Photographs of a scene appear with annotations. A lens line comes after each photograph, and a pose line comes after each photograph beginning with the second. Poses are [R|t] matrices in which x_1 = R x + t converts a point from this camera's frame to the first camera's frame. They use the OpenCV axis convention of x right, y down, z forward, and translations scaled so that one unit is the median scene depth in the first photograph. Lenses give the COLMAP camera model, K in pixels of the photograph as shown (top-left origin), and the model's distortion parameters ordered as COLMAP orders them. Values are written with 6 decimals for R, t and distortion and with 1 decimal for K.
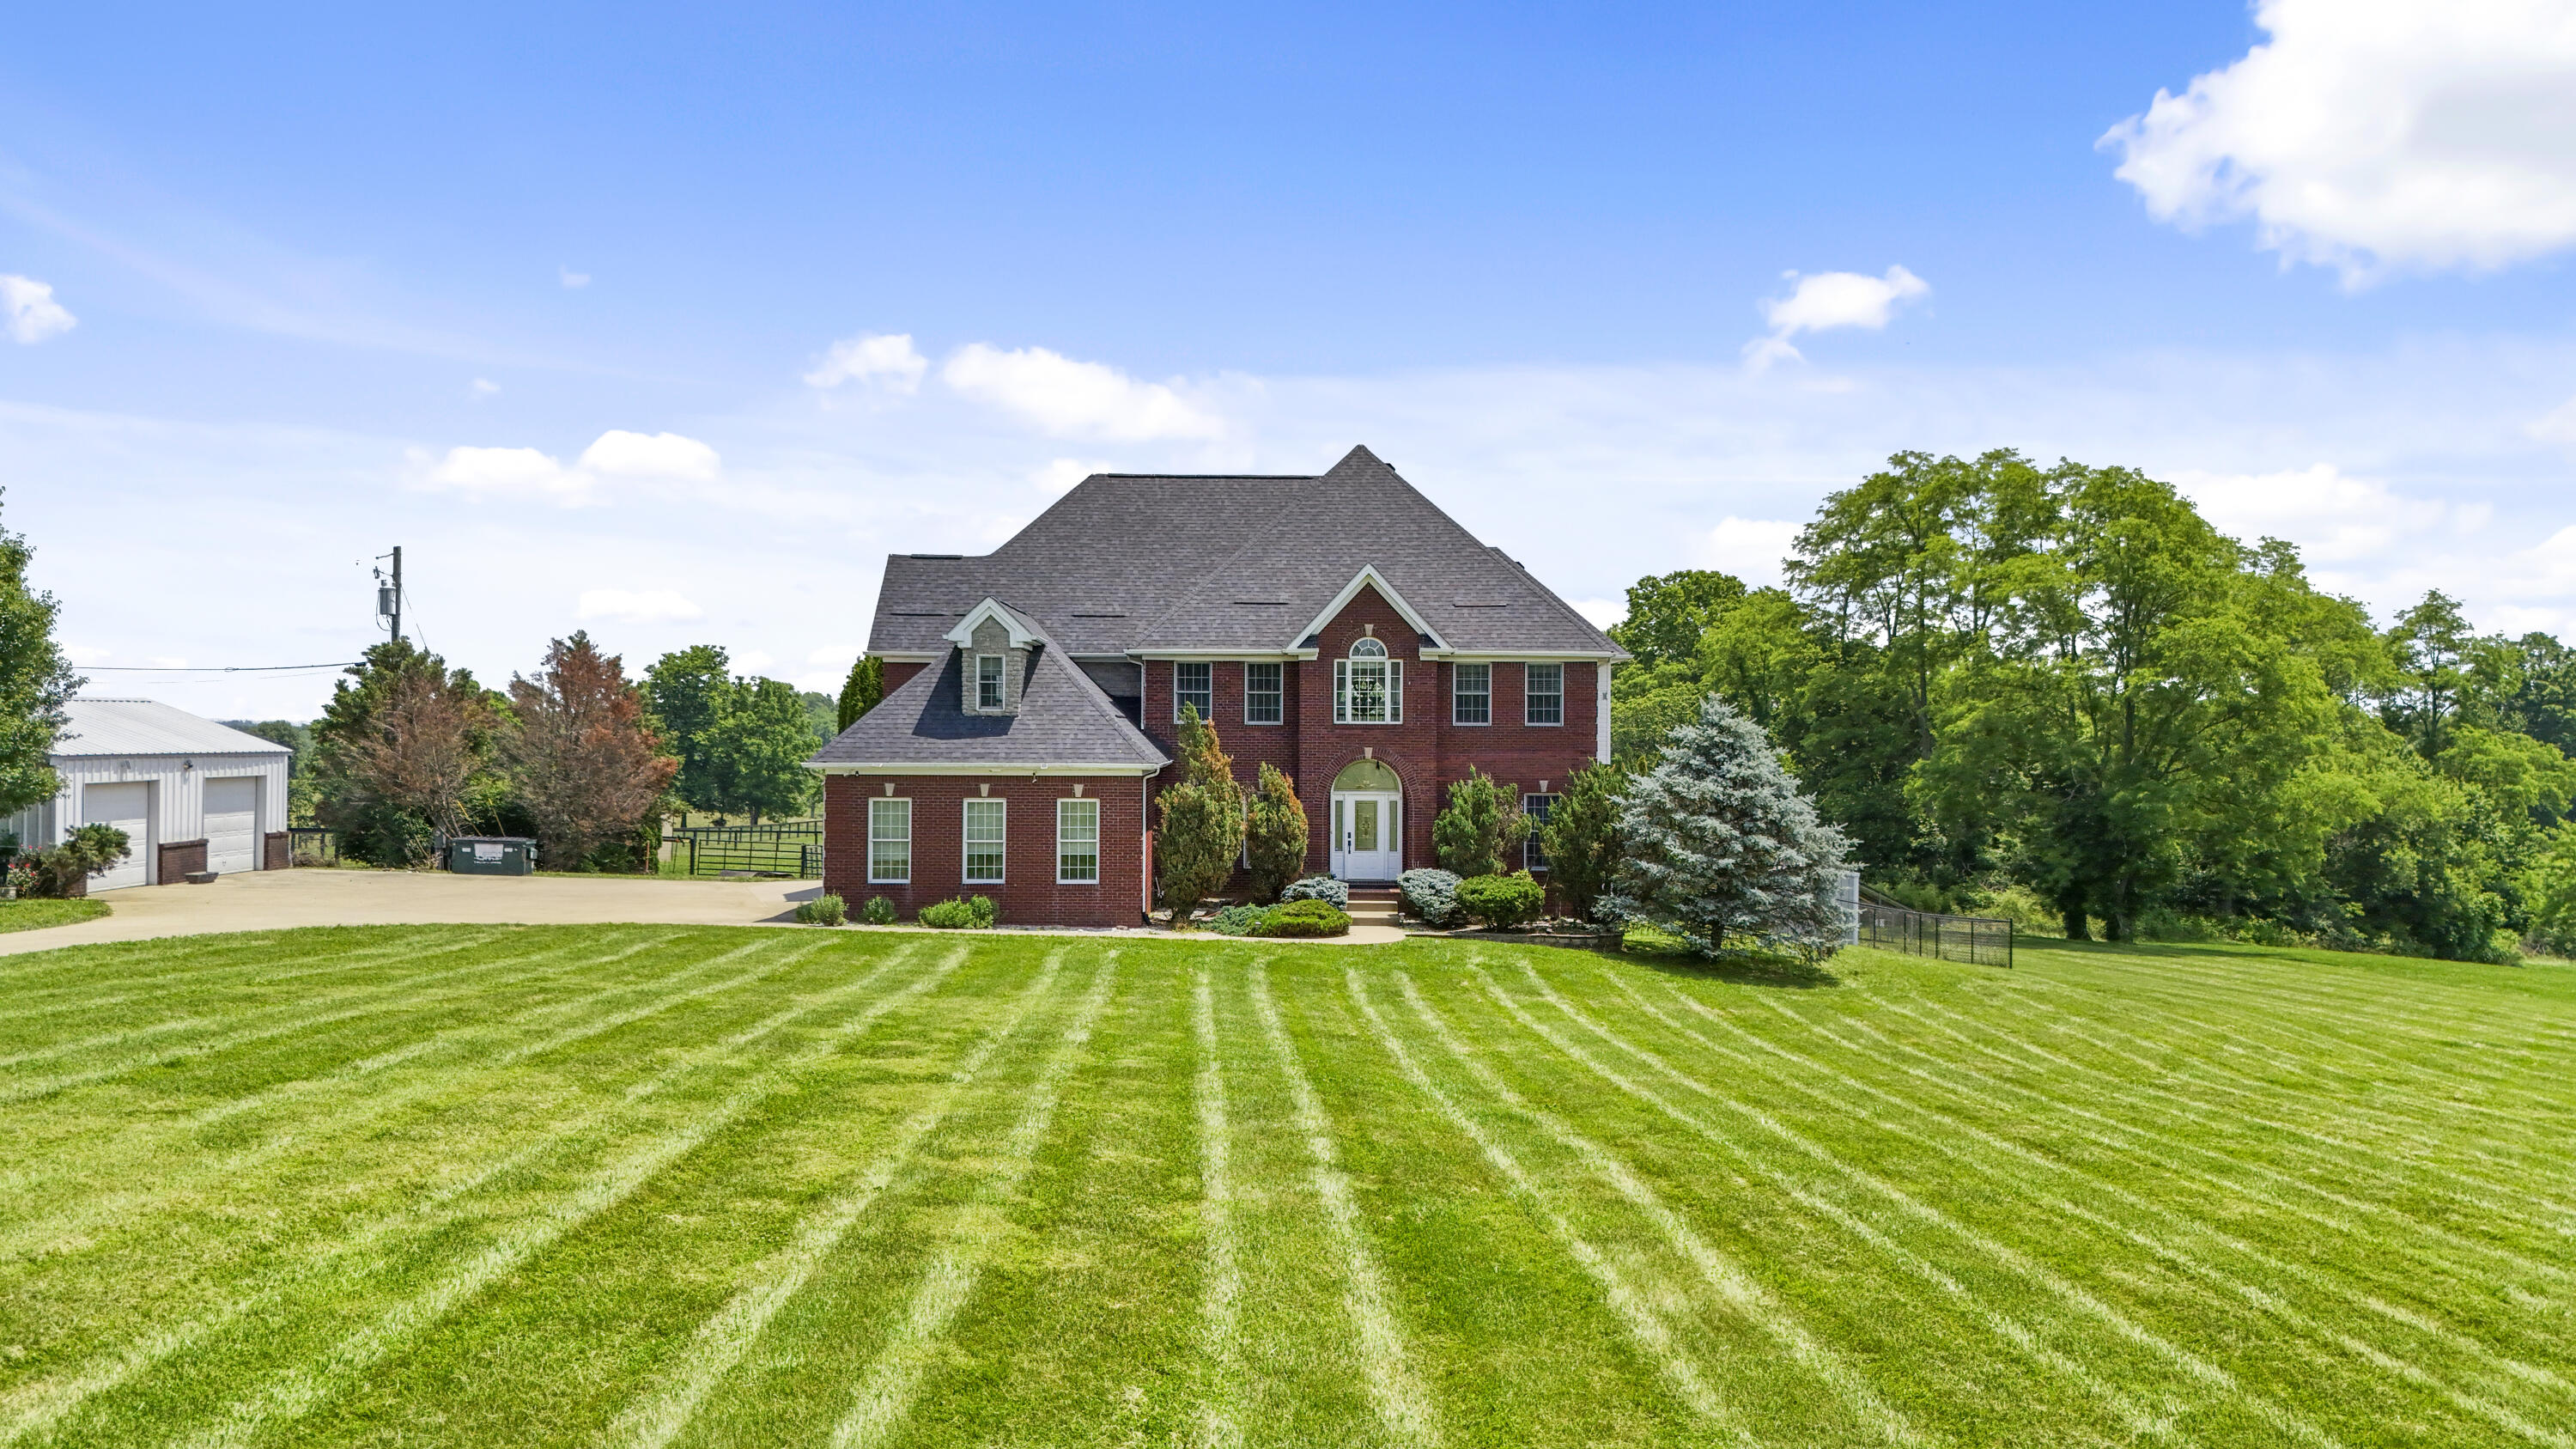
lens RADIAL K [[1911.3, 0, 1292.2], [0, 1911.3, 717.3], [0, 0, 1]] dist [0.054964, -0.046821]
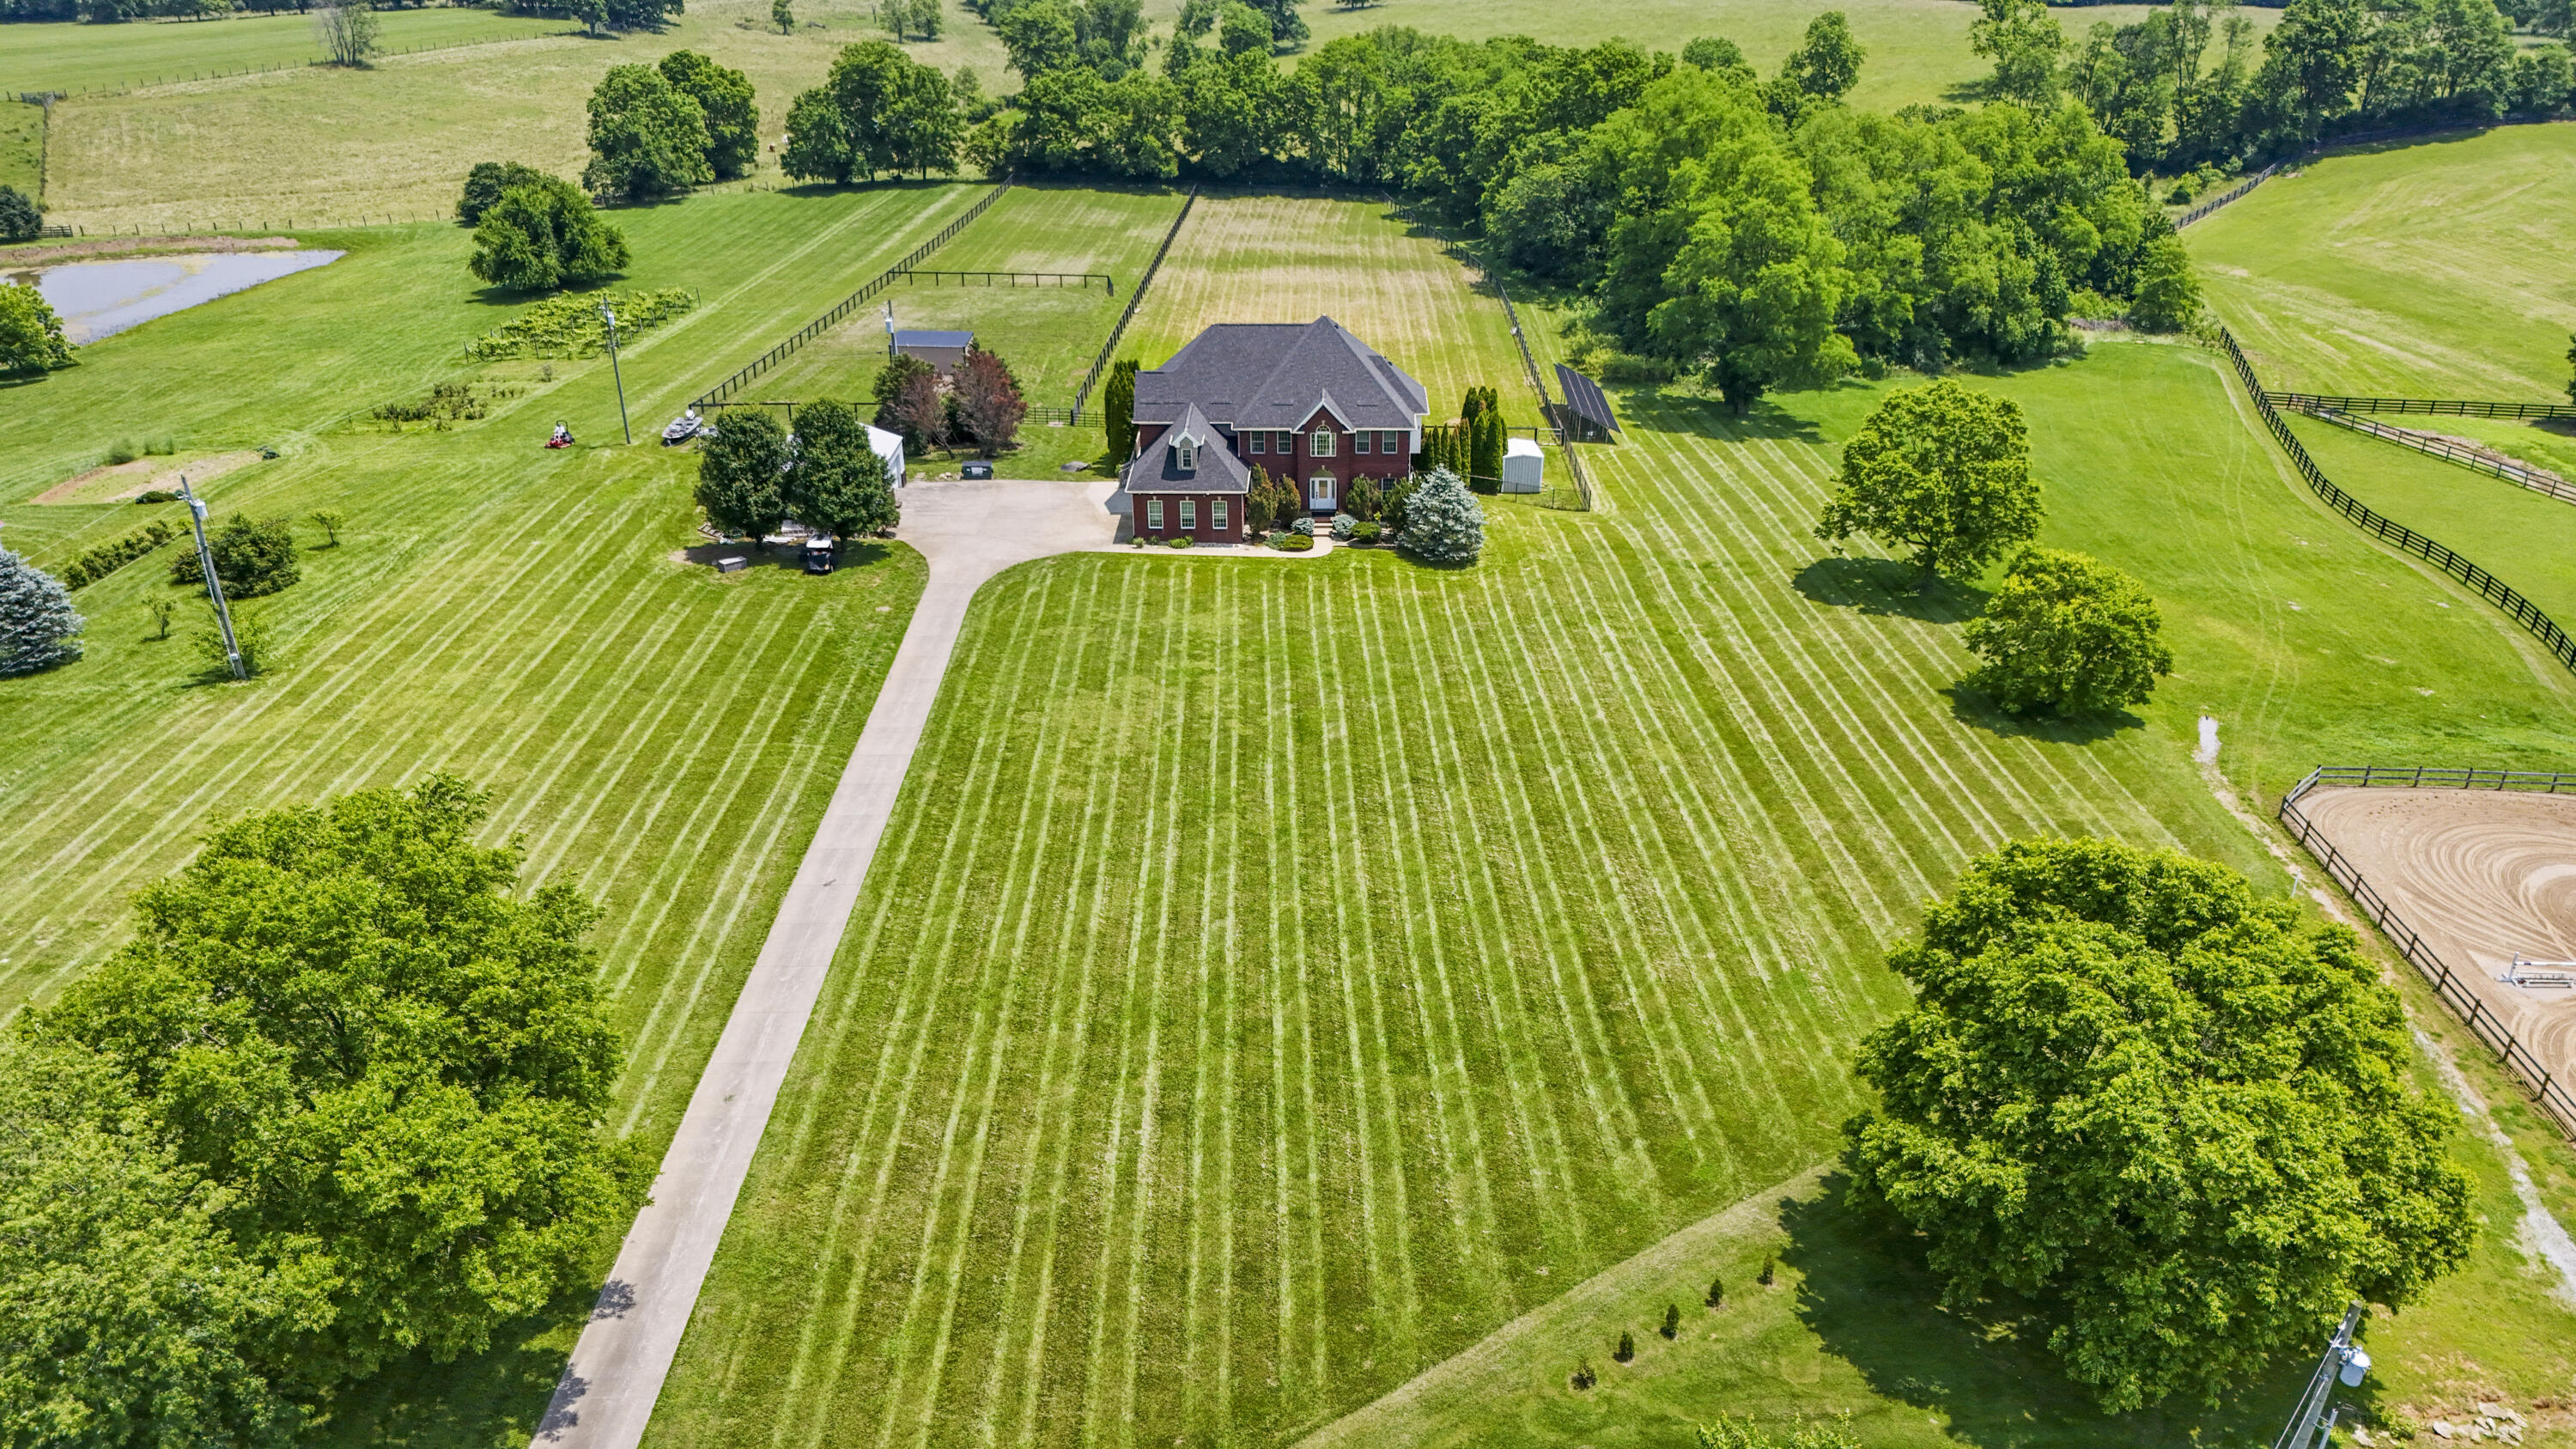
lens RADIAL K [[1911.3, 0, 1292.2], [0, 1911.3, 717.3], [0, 0, 1]] dist [0.054964, -0.046821]
pose [[0.999605, 0.001801, -0.028051, 0.074022], [0.010854, 0.895808, 0.444309, -0.881528], [0.025929, -0.444438, 0.895434, -1.609786]]
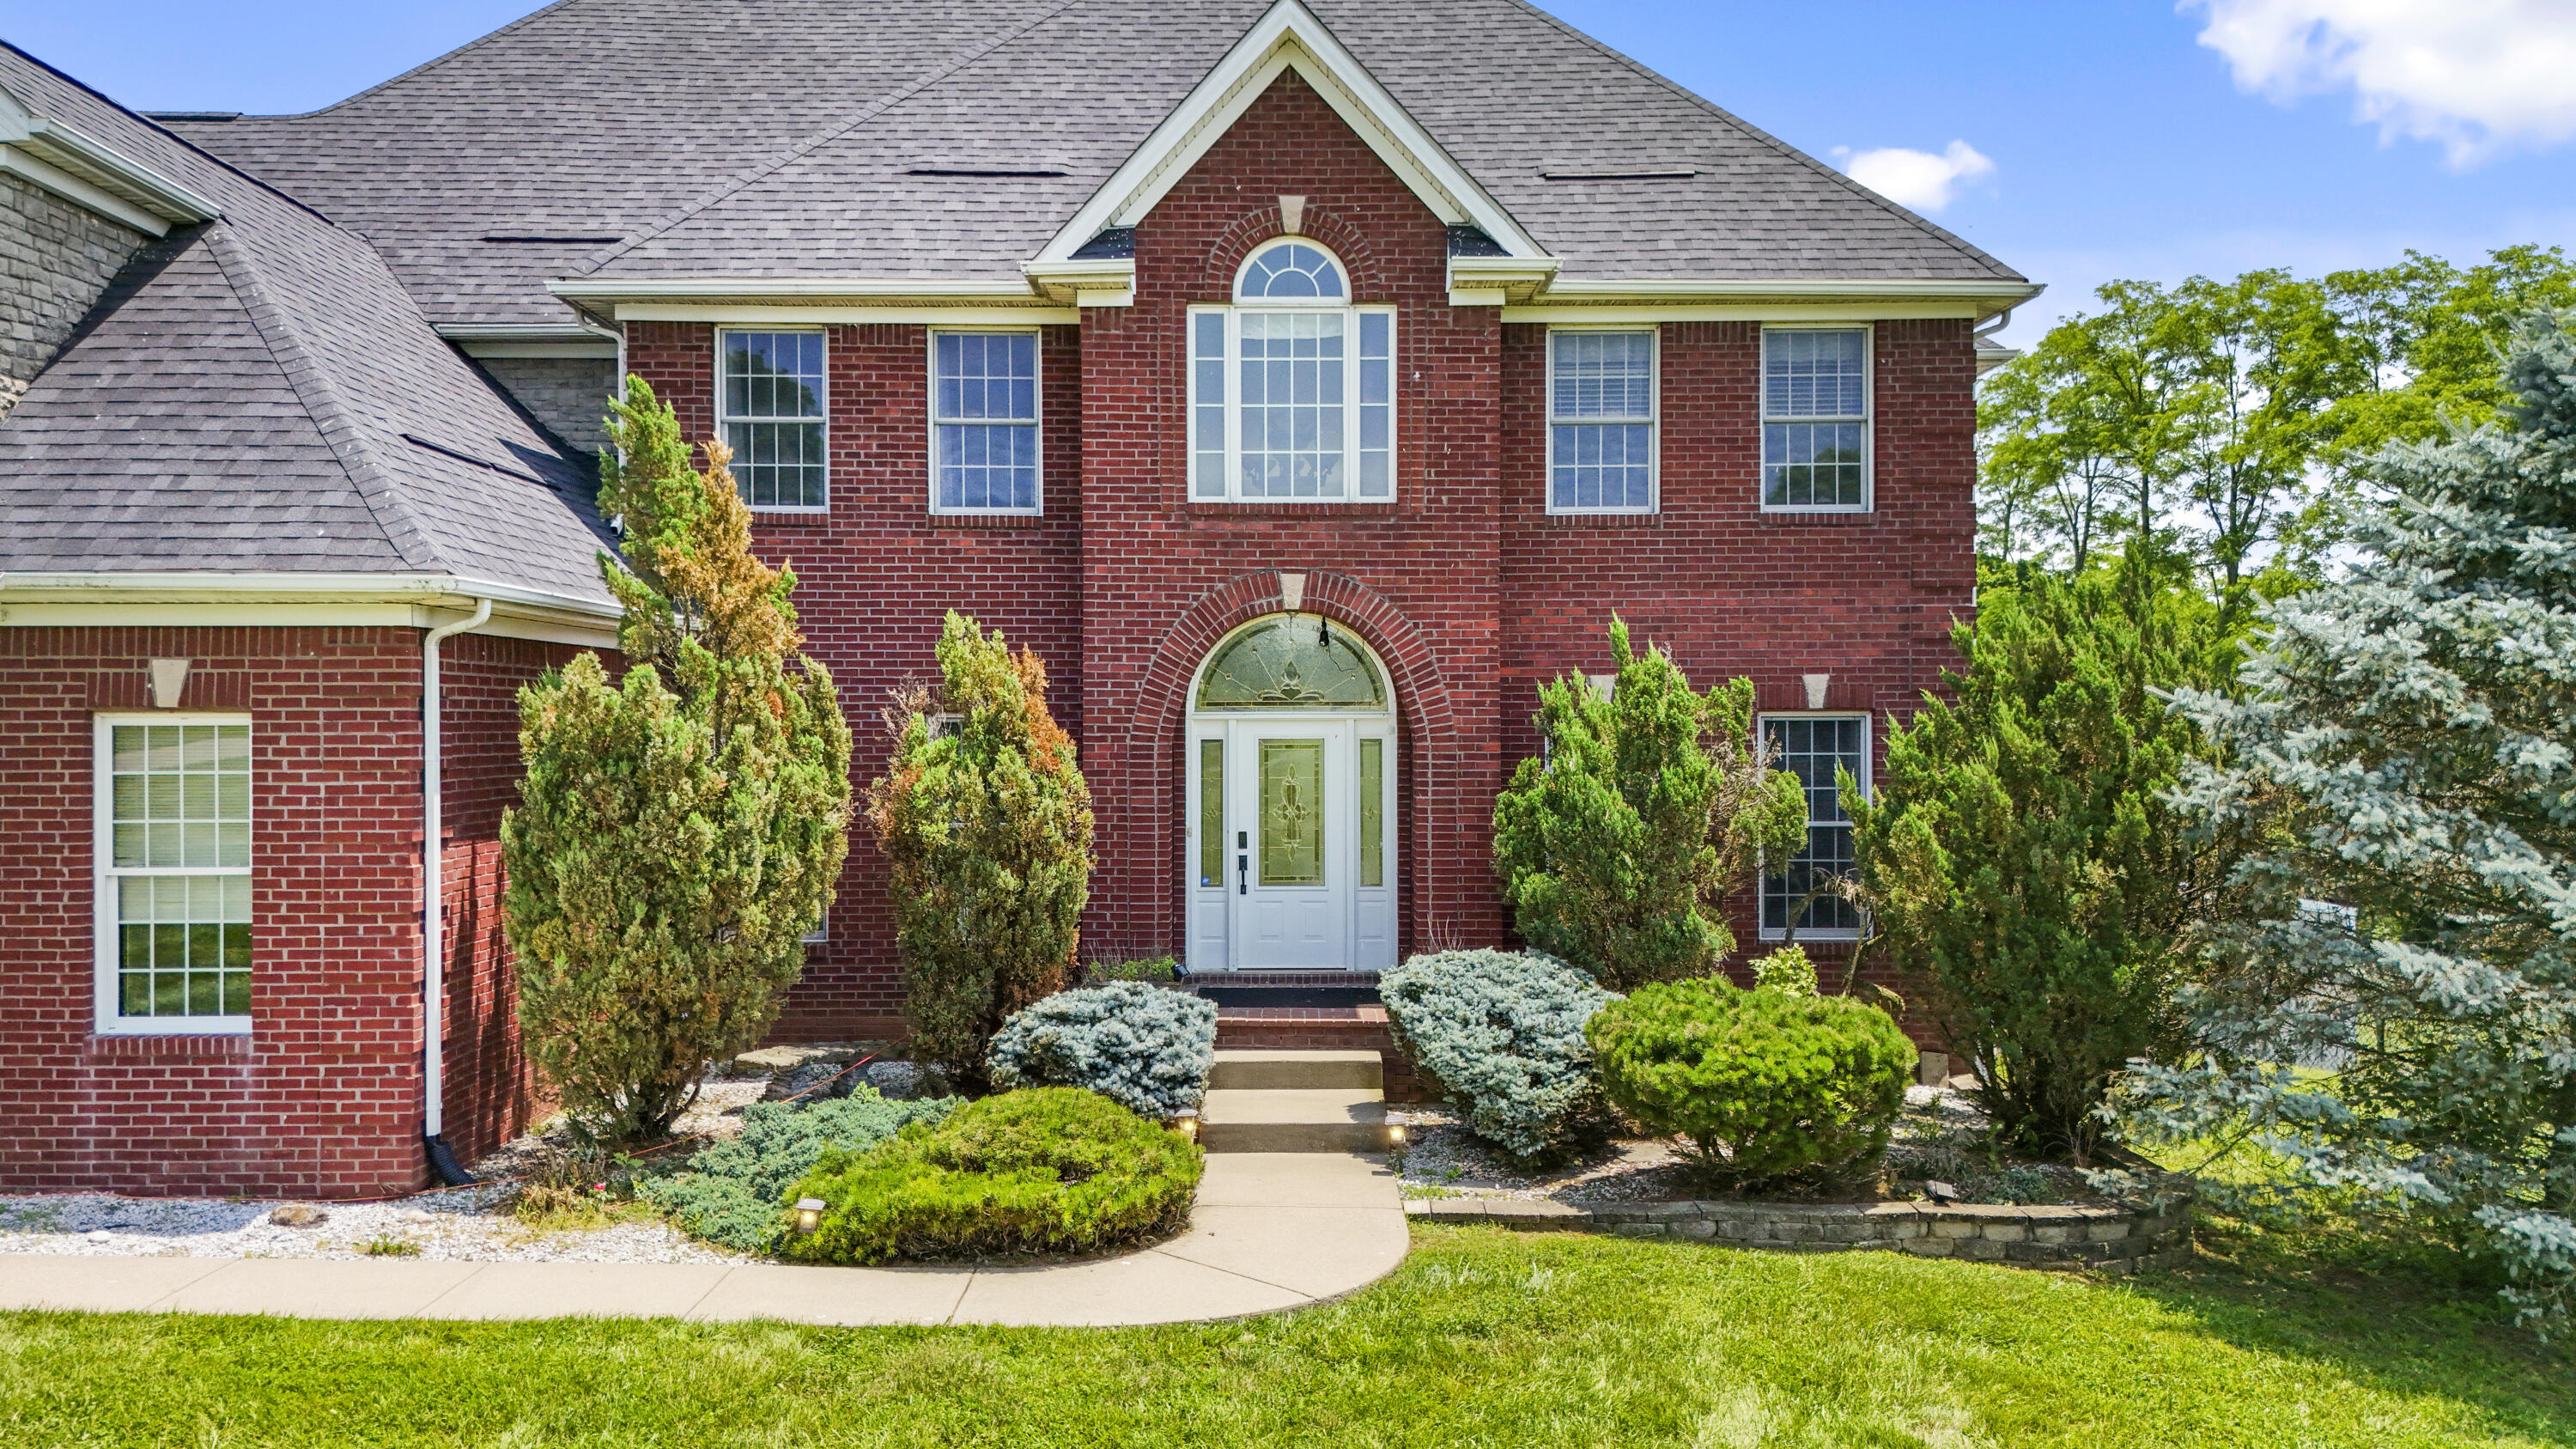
lens RADIAL K [[1896.5, 0, 1285.5], [0, 1896.5, 731.4], [0, 0, 1]] dist [0.087012, -0.107841]
pose [[0.999948, -0.007234, -0.007129, 0.041391], [0.007281, 0.999952, 0.006630, 0.041262], [0.007080, -0.006681, 0.999953, 0.681779]]
